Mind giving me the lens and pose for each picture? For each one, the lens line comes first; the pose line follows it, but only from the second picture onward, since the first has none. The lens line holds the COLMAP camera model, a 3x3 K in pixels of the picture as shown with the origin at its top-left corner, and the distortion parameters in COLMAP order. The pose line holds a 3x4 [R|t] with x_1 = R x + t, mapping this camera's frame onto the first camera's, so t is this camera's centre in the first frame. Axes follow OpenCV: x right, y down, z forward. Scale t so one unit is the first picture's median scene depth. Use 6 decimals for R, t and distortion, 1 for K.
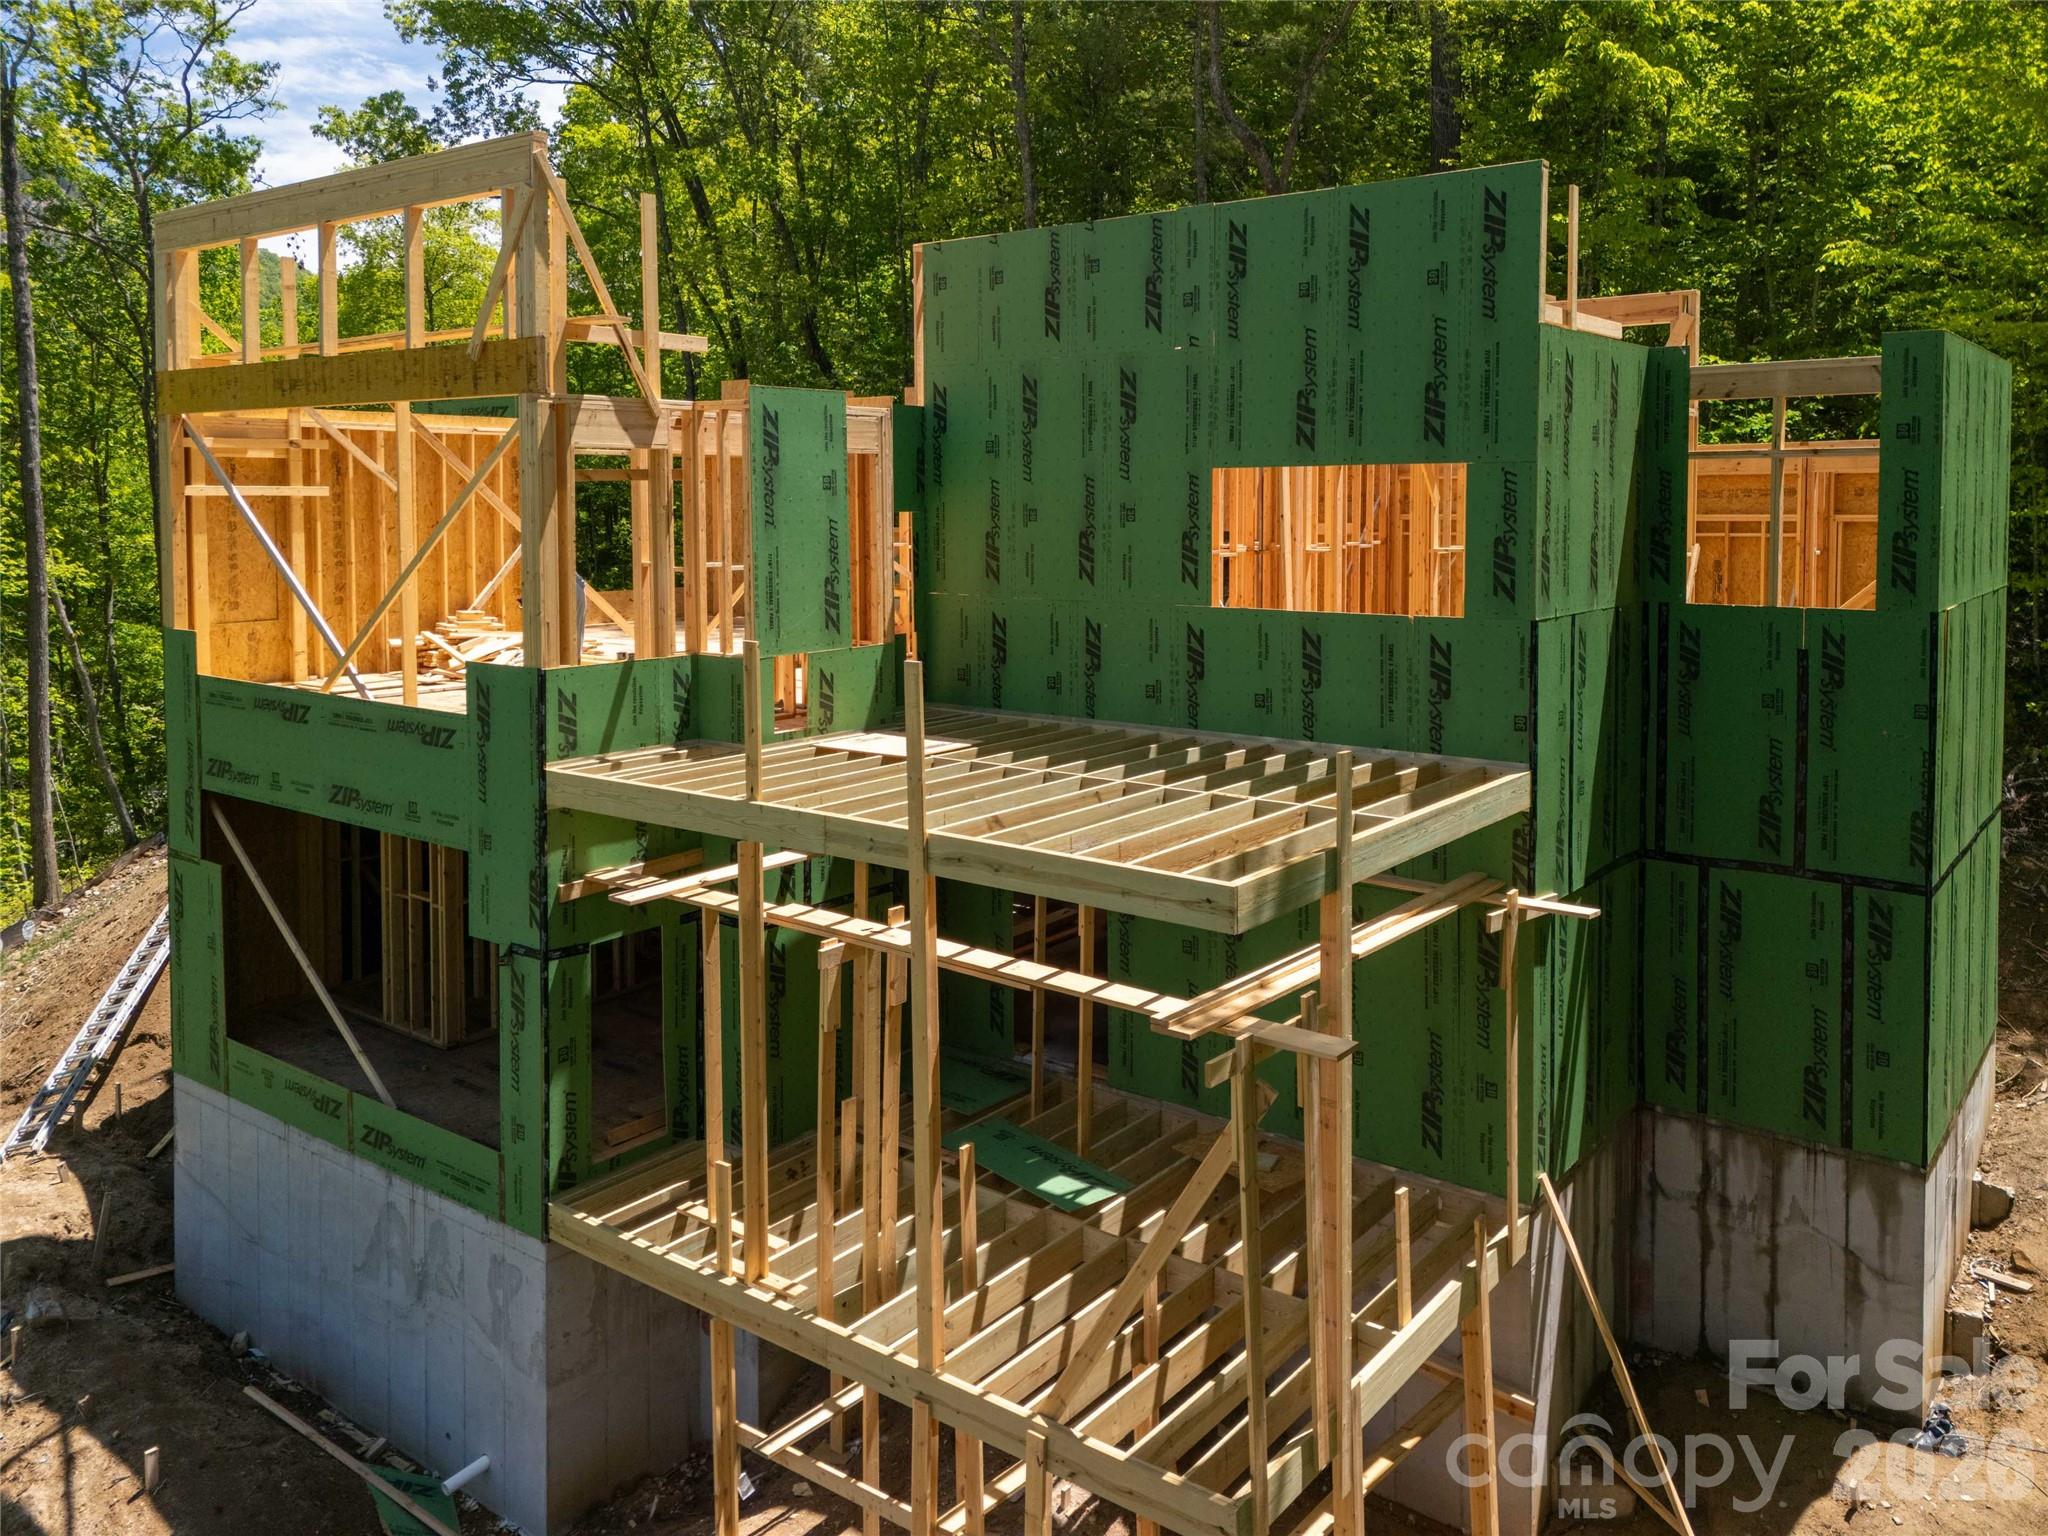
lens RADIAL K [[1530.9, 0, 1055.0], [0, 1530.9, 568.9], [0, 0, 1]] dist [0.080980, -0.065313]
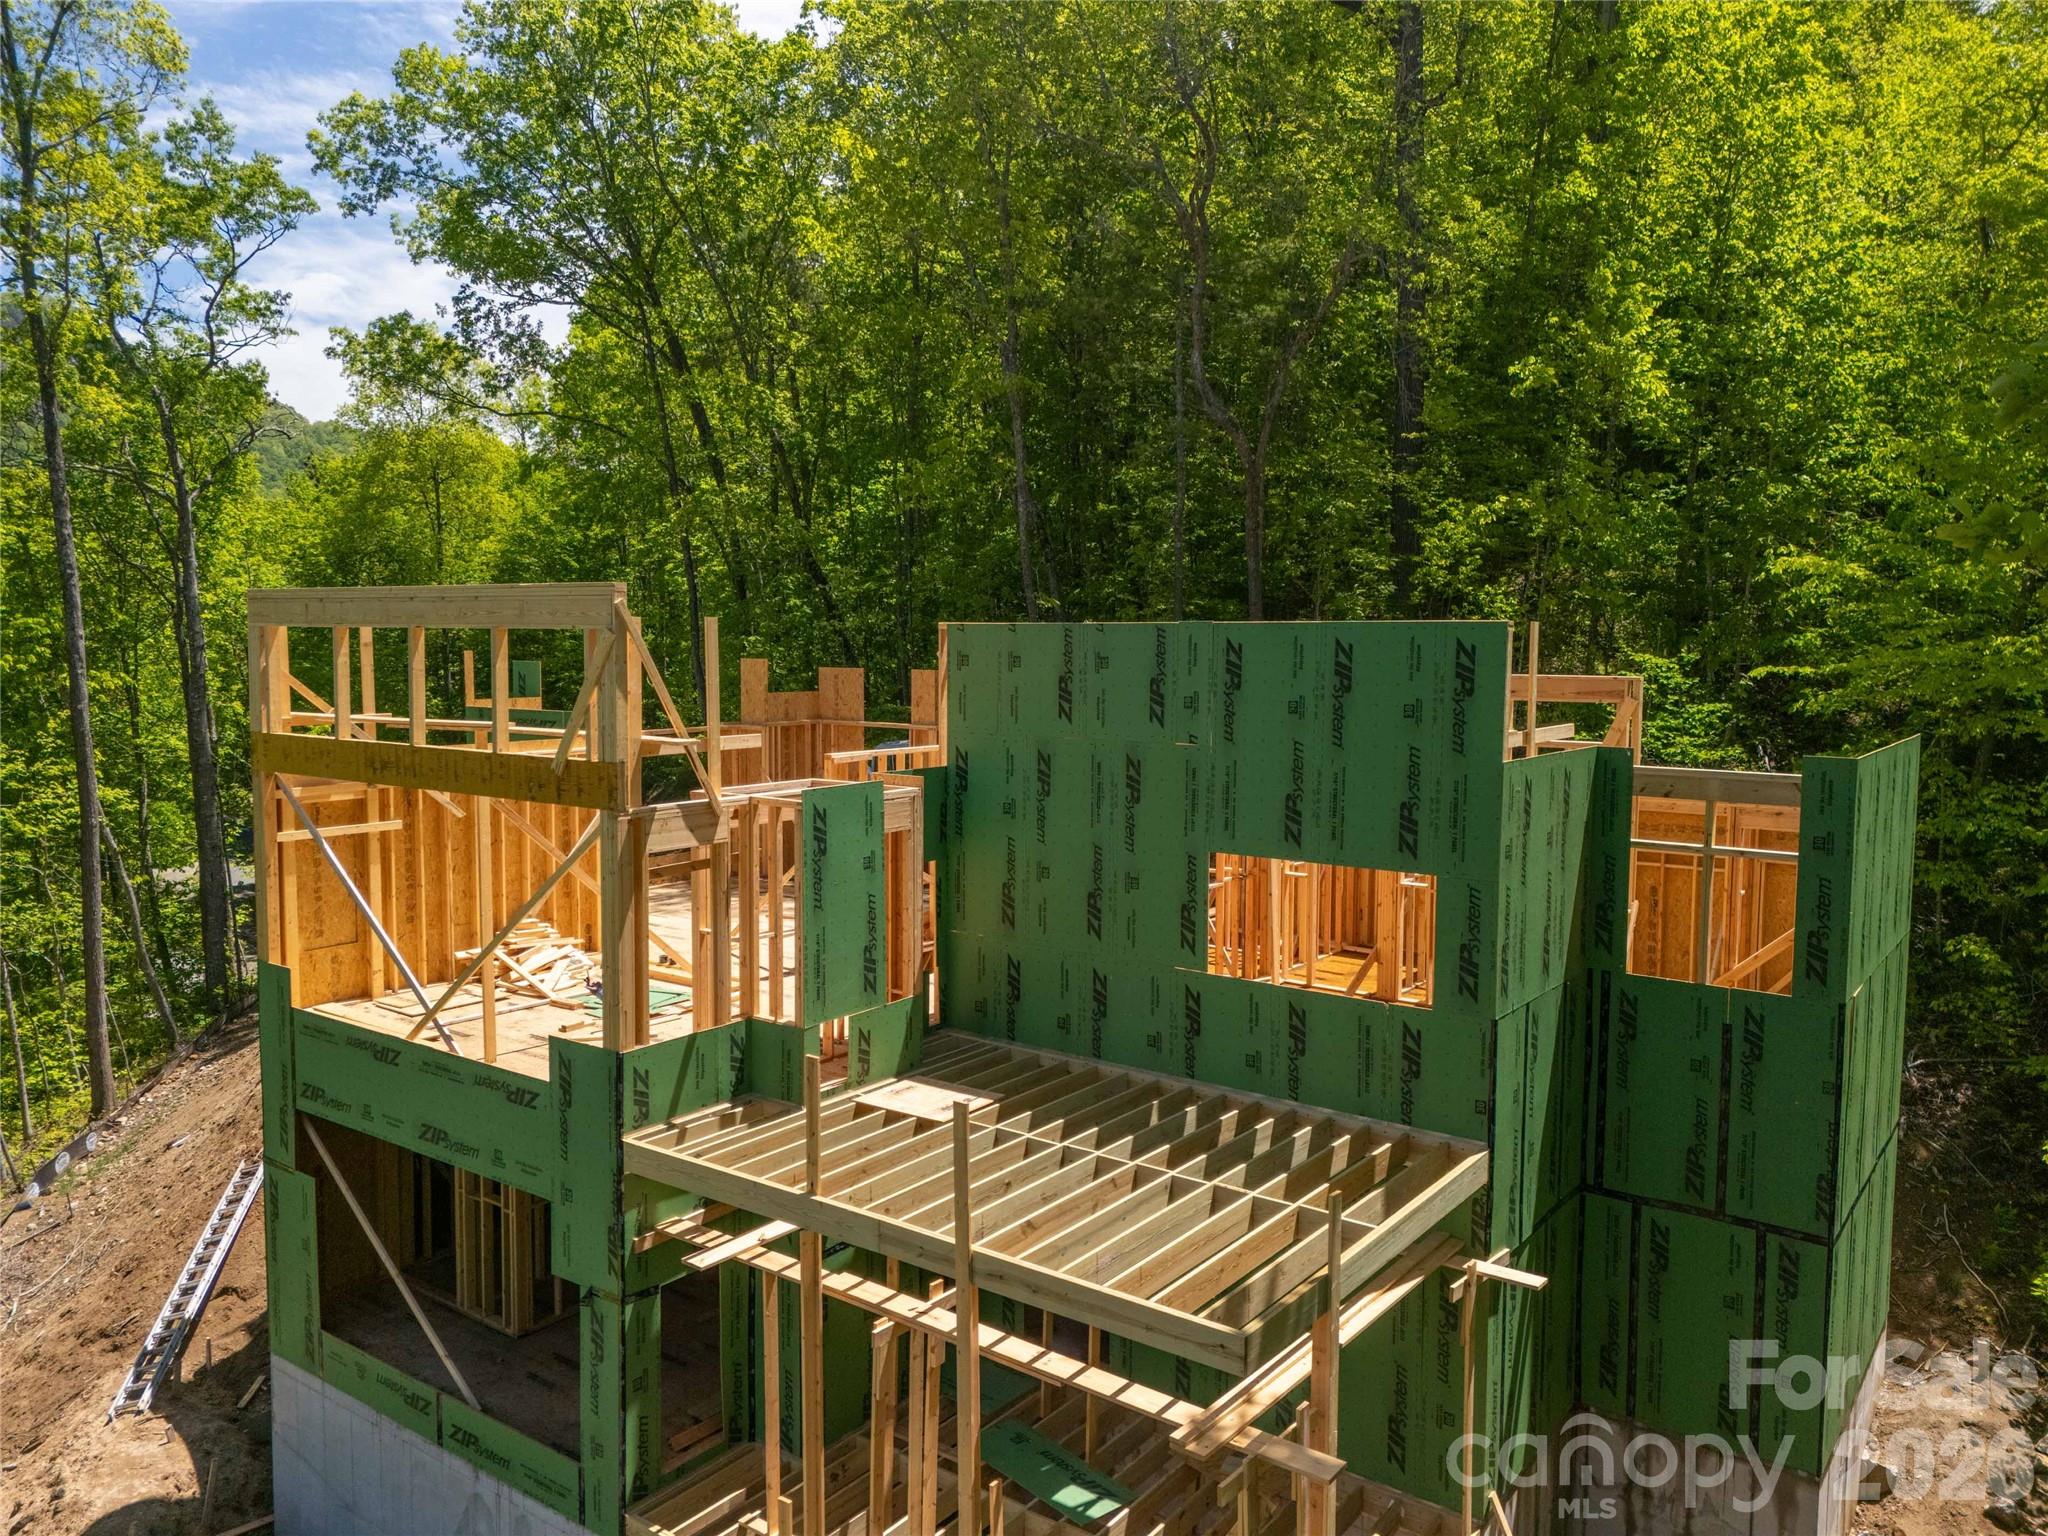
lens RADIAL K [[1461.6, 0, 1041.9], [0, 1461.6, 765.0], [0, 0, 1]] dist [0.097978, -0.093365]
pose [[0.999865, 0.007819, 0.014464, -0.036909], [-0.008420, 0.999084, 0.041954, -0.177883], [-0.014123, -0.042070, 0.999015, -0.071339]]
